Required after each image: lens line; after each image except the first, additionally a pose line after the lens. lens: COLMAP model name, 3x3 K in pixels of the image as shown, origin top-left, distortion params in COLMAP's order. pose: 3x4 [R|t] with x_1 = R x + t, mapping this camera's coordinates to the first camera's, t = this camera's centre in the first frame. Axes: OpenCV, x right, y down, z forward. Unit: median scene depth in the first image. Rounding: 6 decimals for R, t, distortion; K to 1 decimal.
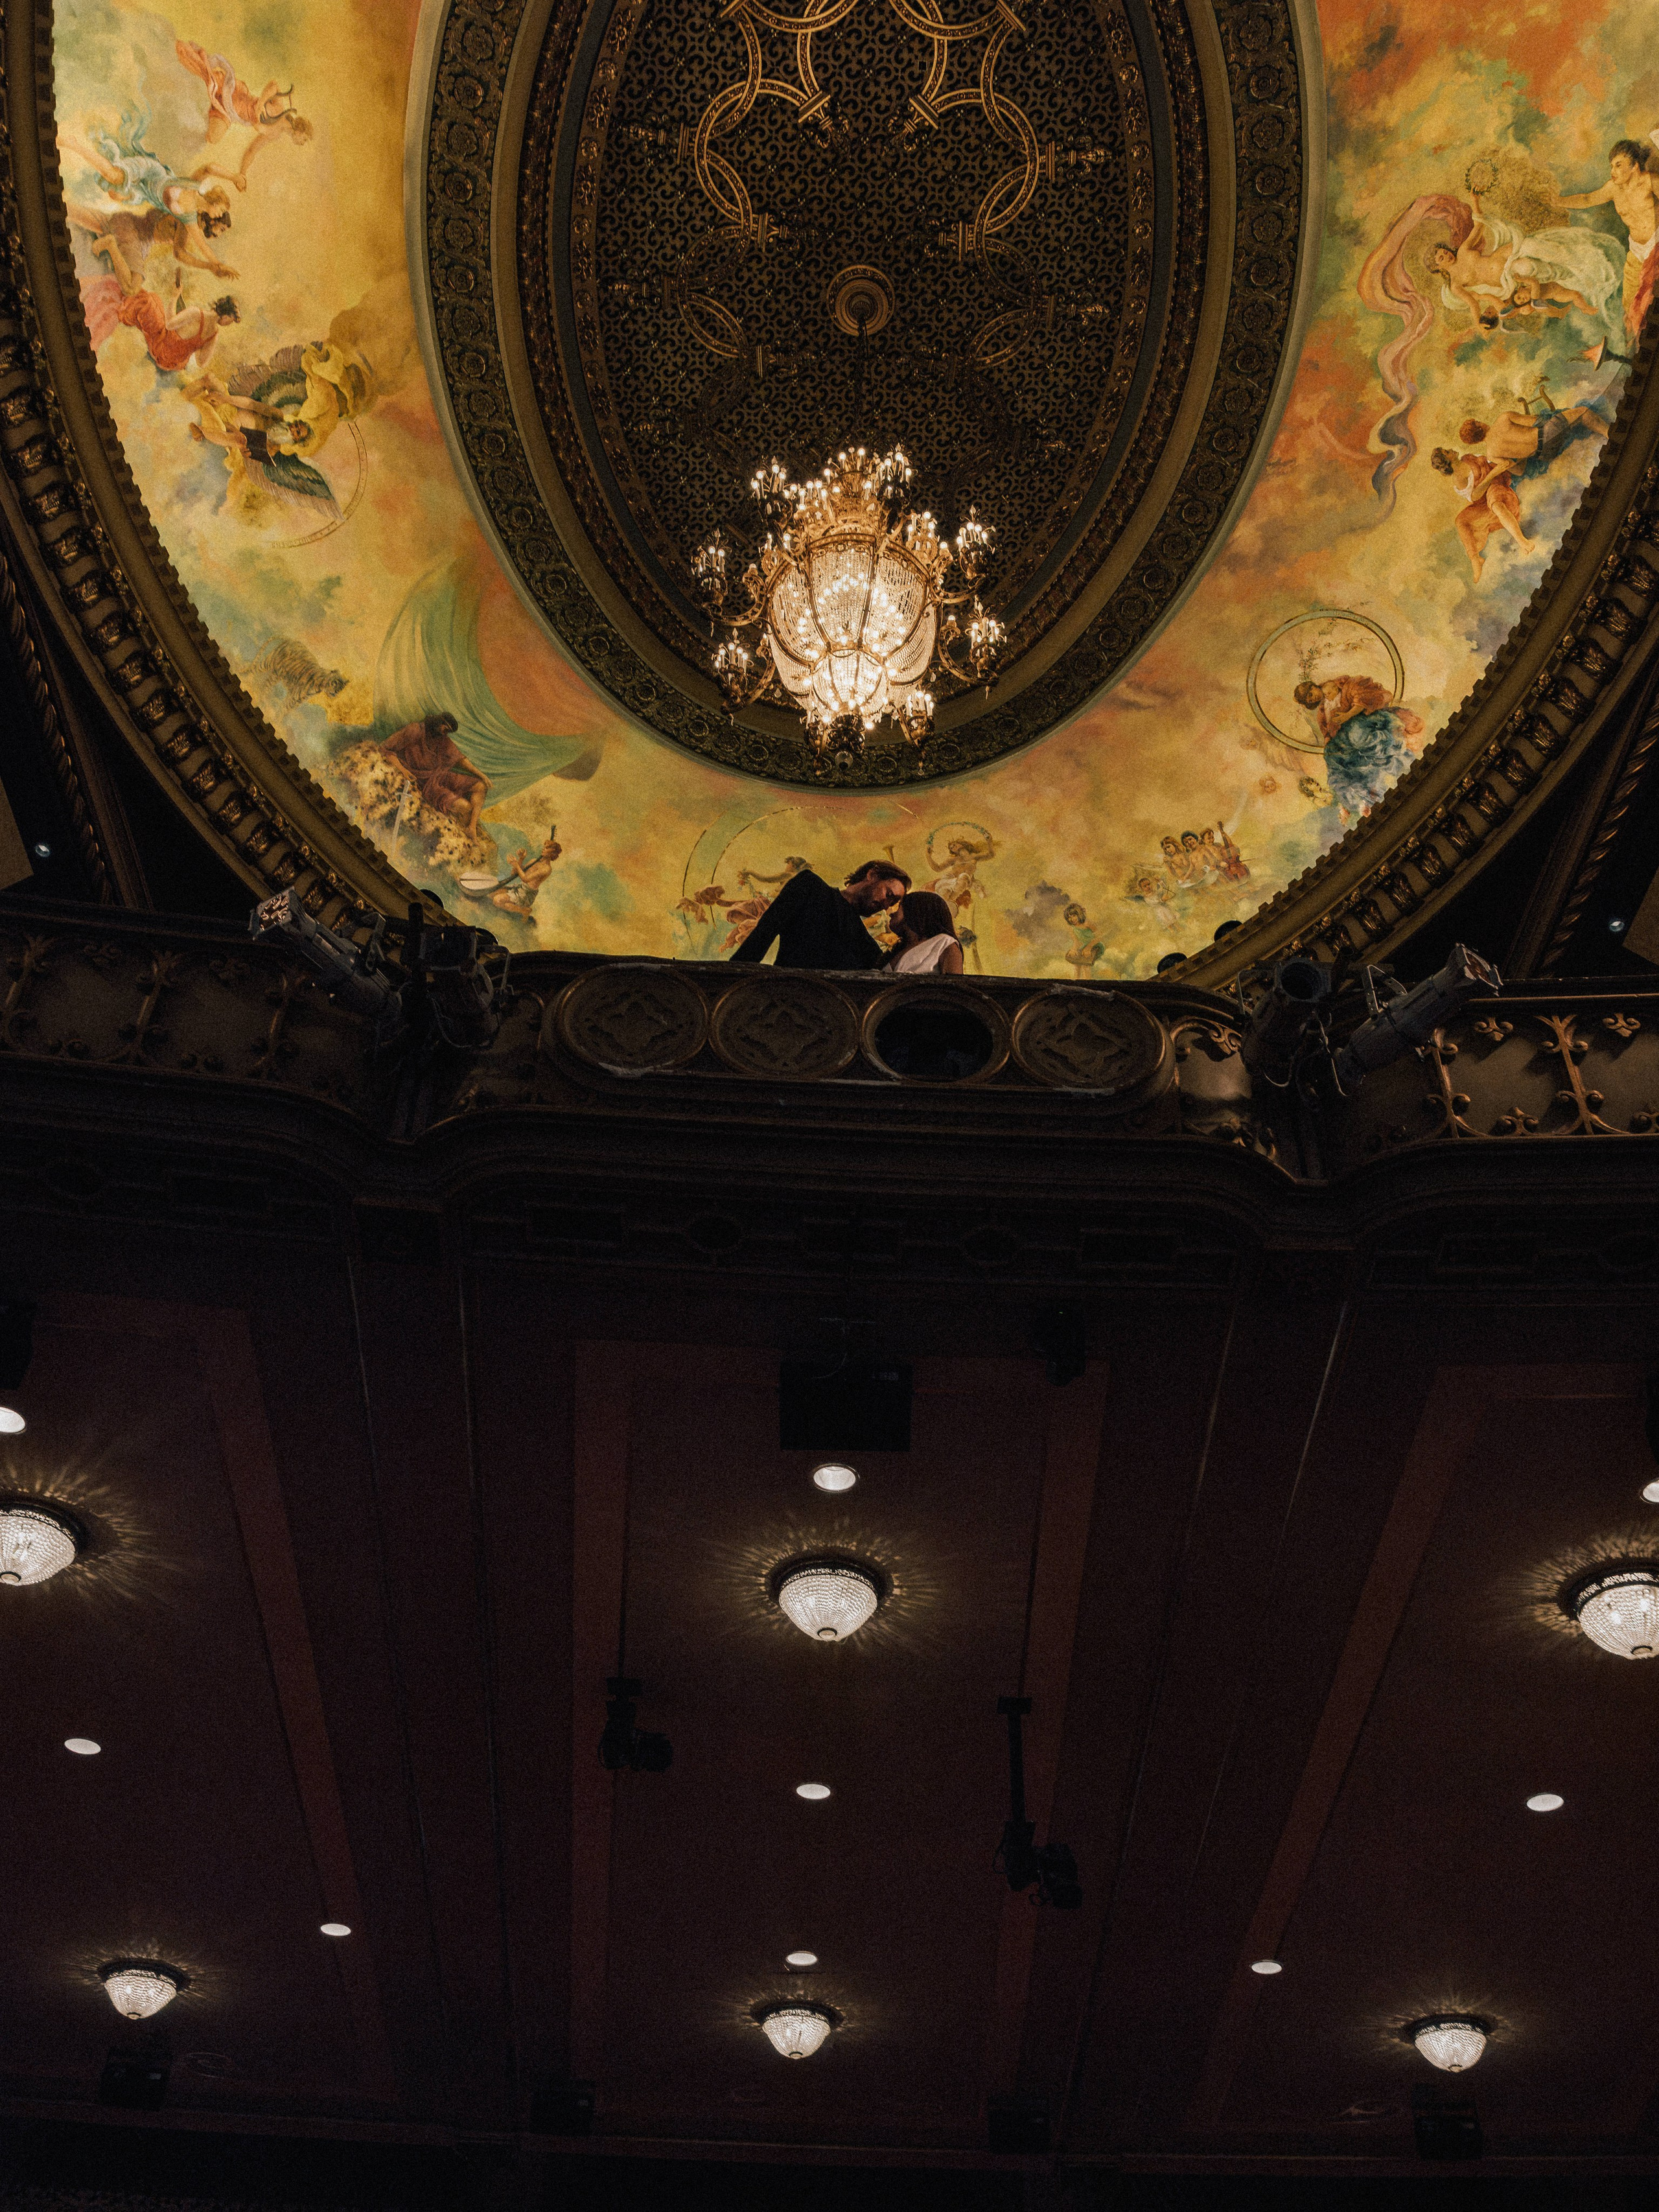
lens RADIAL K [[1957.7, 0, 826.7], [0, 1957.7, 1237.1], [0, 0, 1]] dist [0.013757, 0.002027]
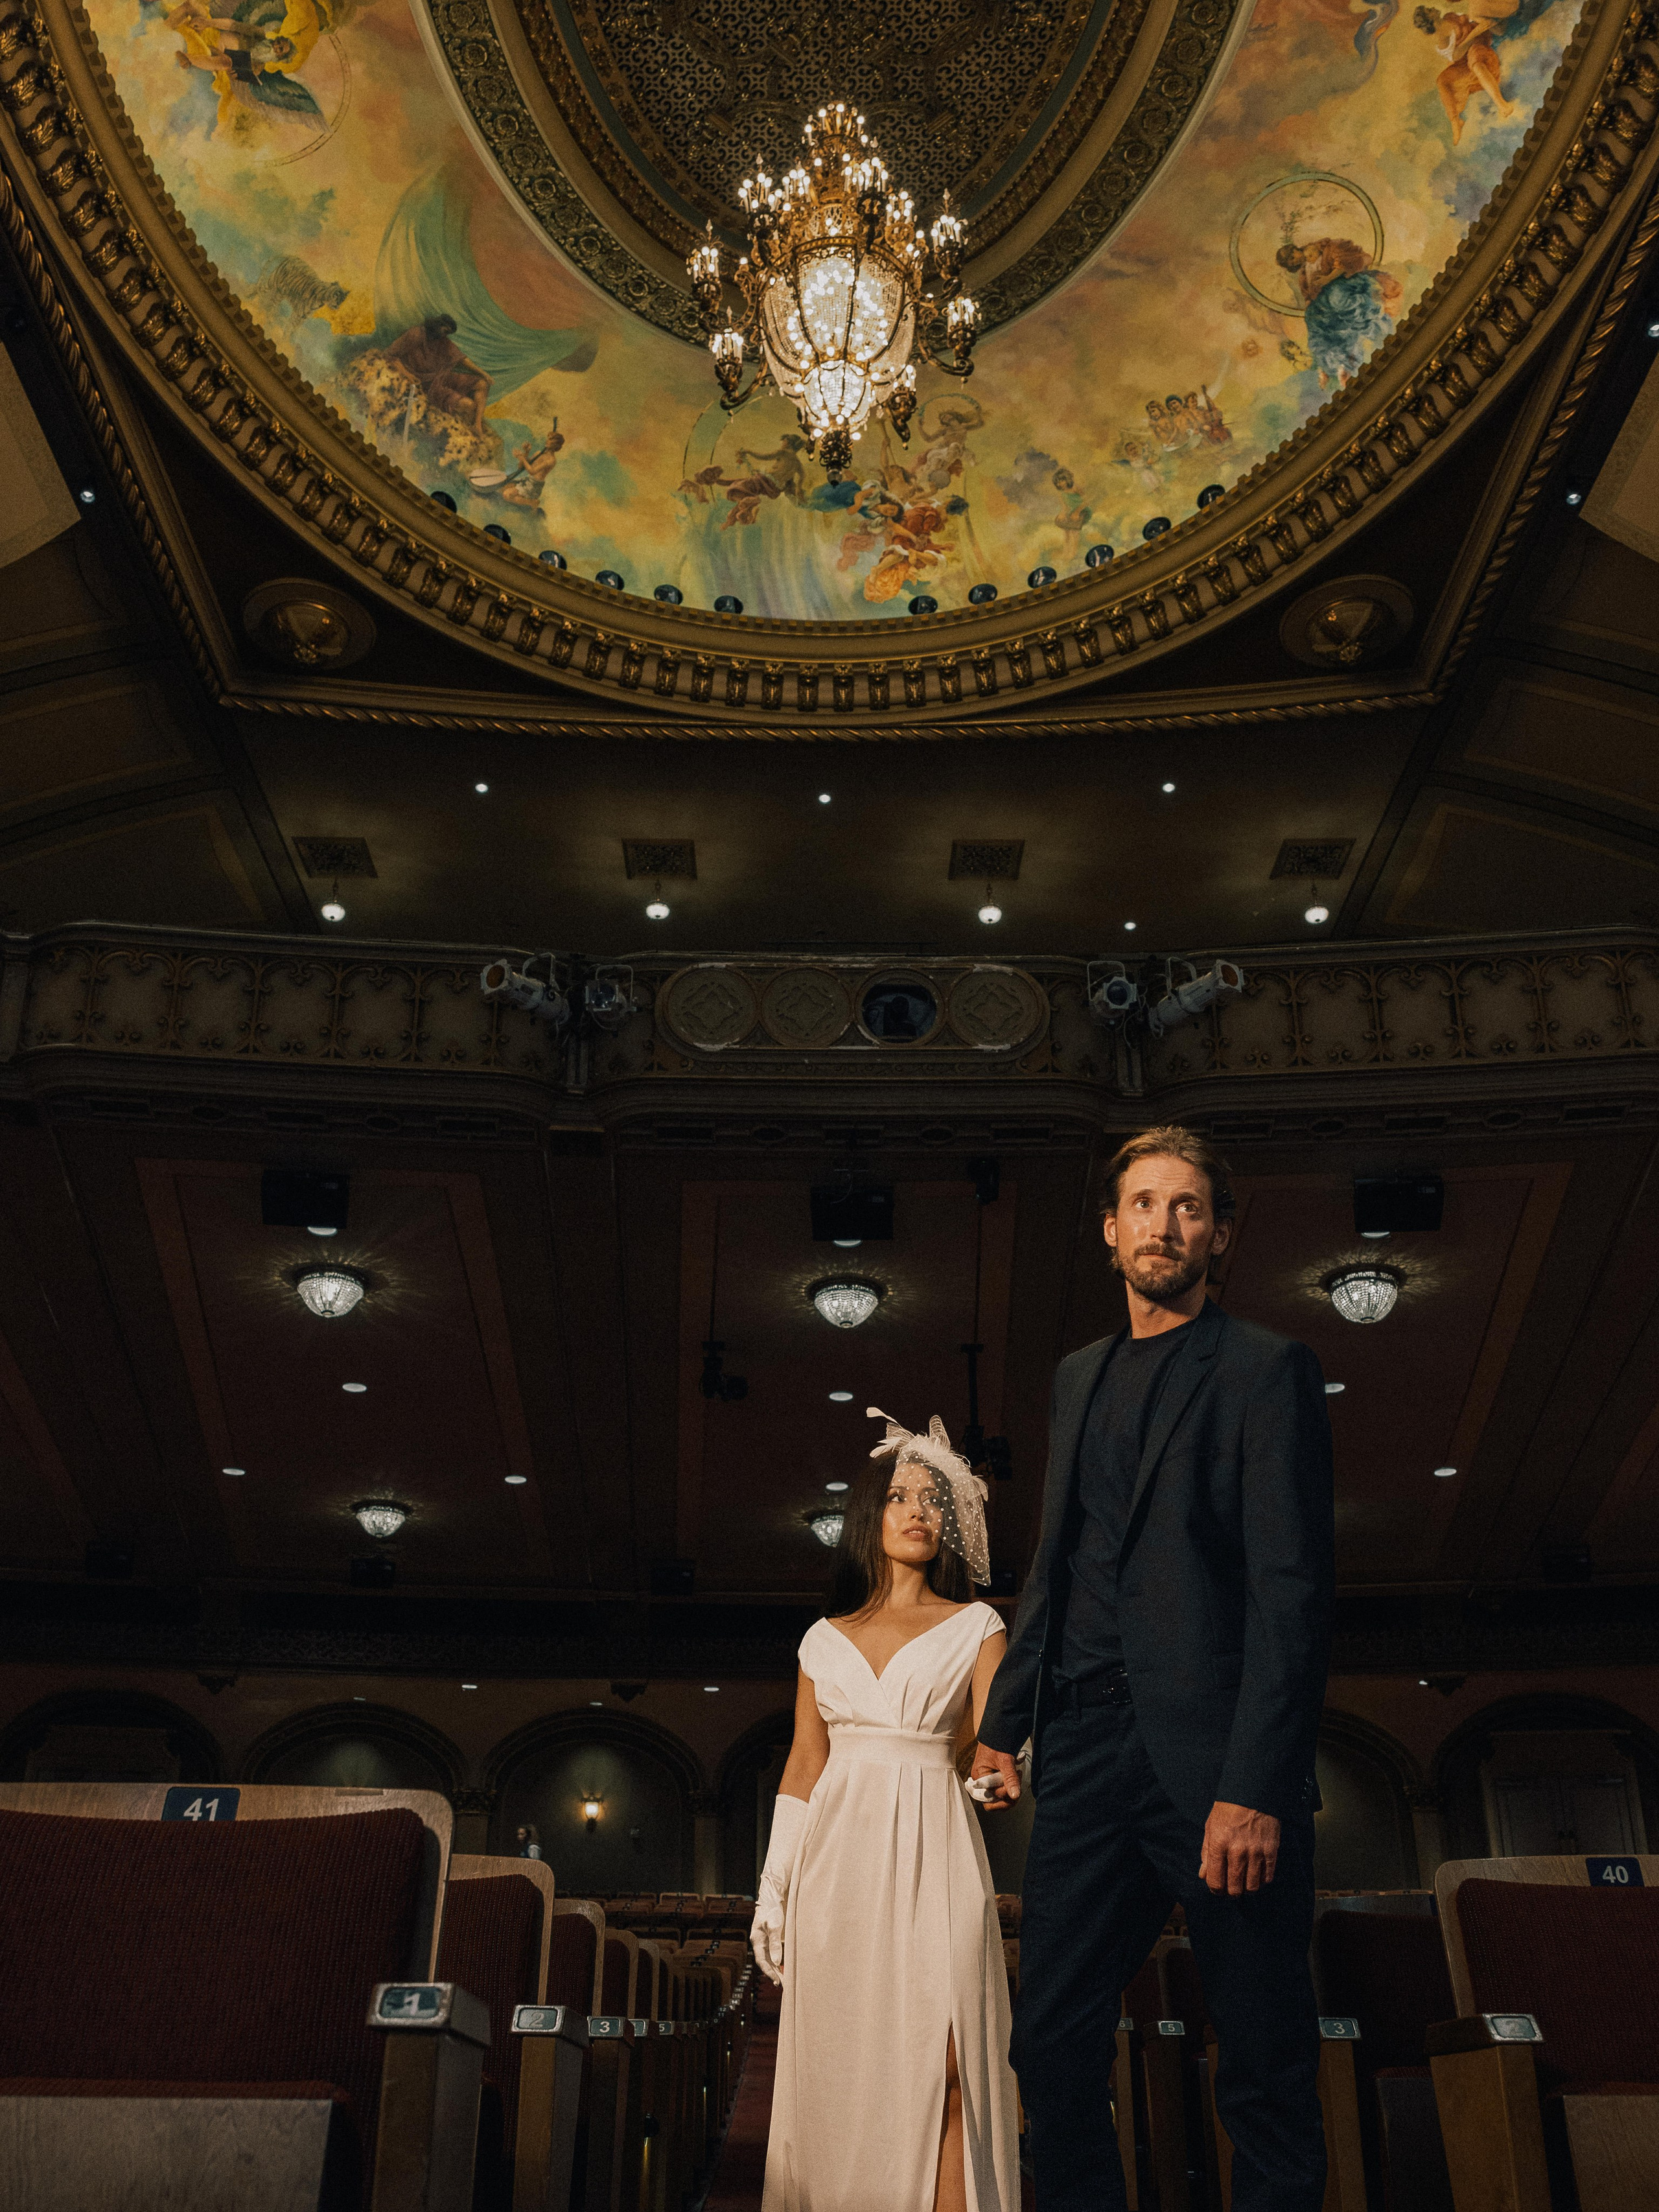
lens RADIAL K [[2034.2, 0, 792.7], [0, 2034.2, 1299.6], [0, 0, 1]] dist [0.006289, 0.011319]
pose [[0.998856, -0.035727, -0.031800, 0.003613], [0.043886, 0.948957, 0.312337, -0.116804], [0.019017, -0.313375, 0.949439, -0.191440]]
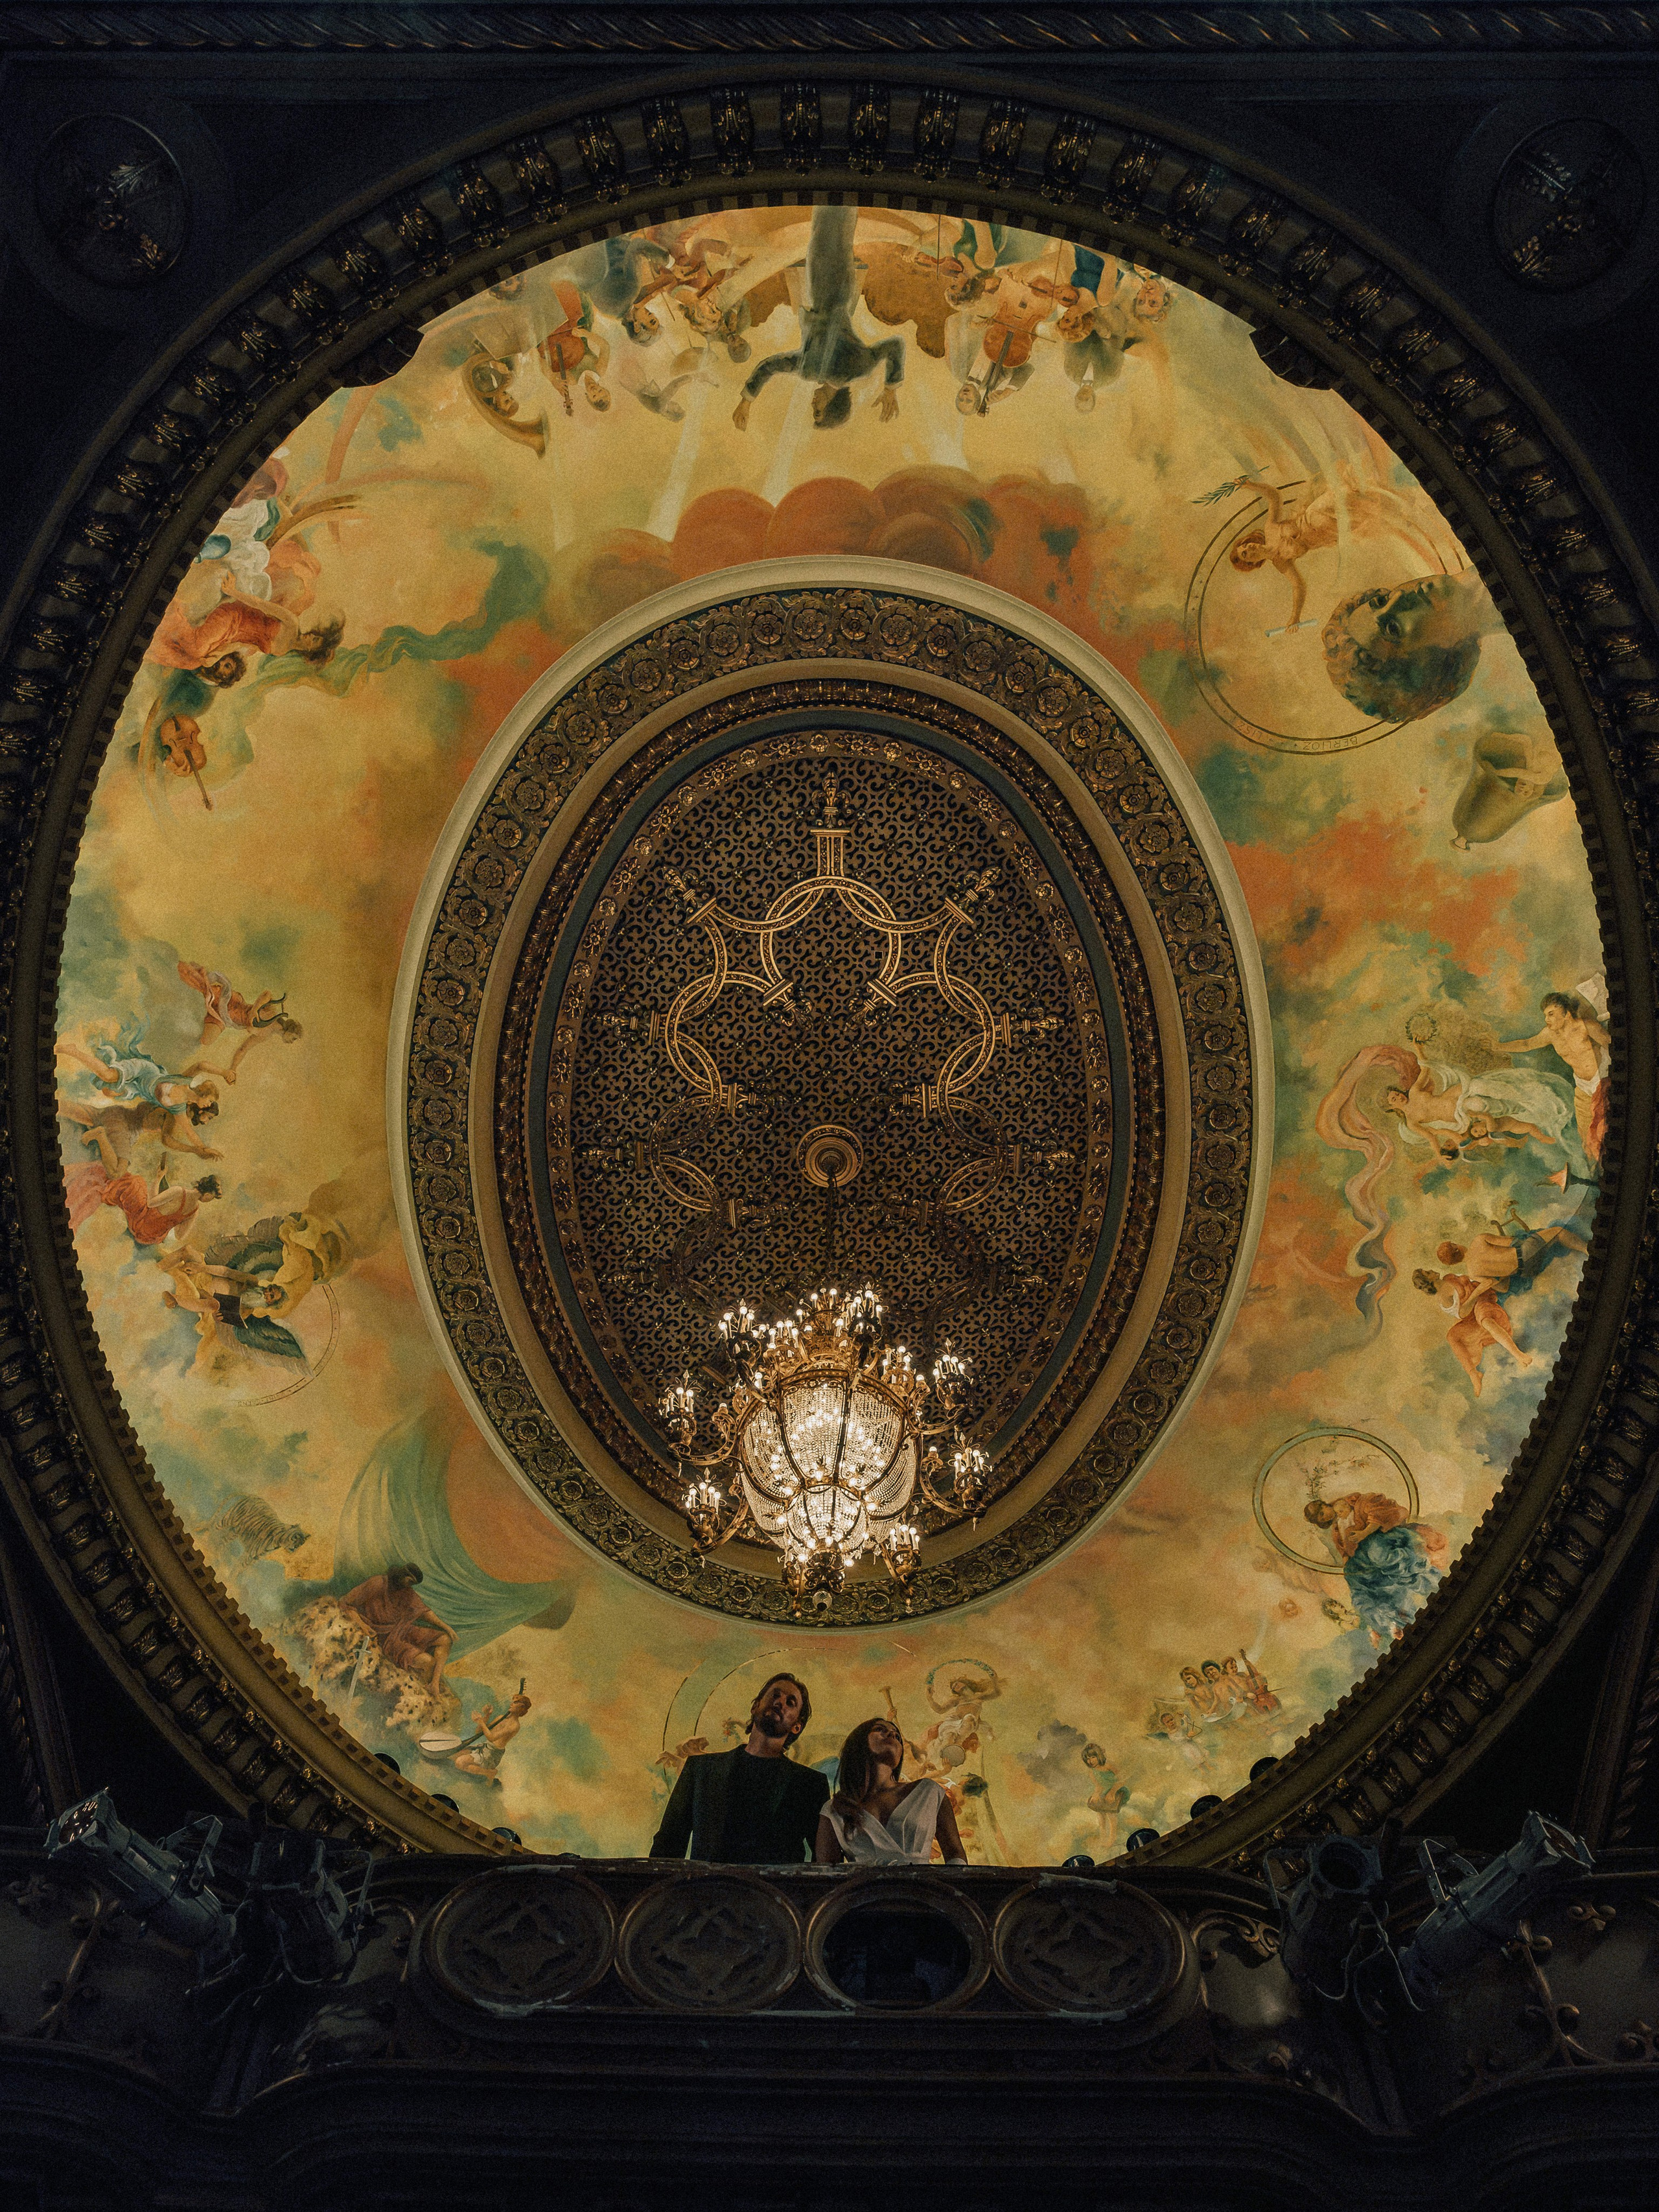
lens RADIAL K [[2061.8, 0, 809.8], [0, 2061.8, 1269.8], [0, 0, 1]] dist [0.008895, 0.005095]
pose [[0.999337, -0.035990, -0.005487, 0.010132], [0.031112, 0.922536, -0.384655, -0.010382], [0.018906, 0.384229, 0.923044, 0.032920]]
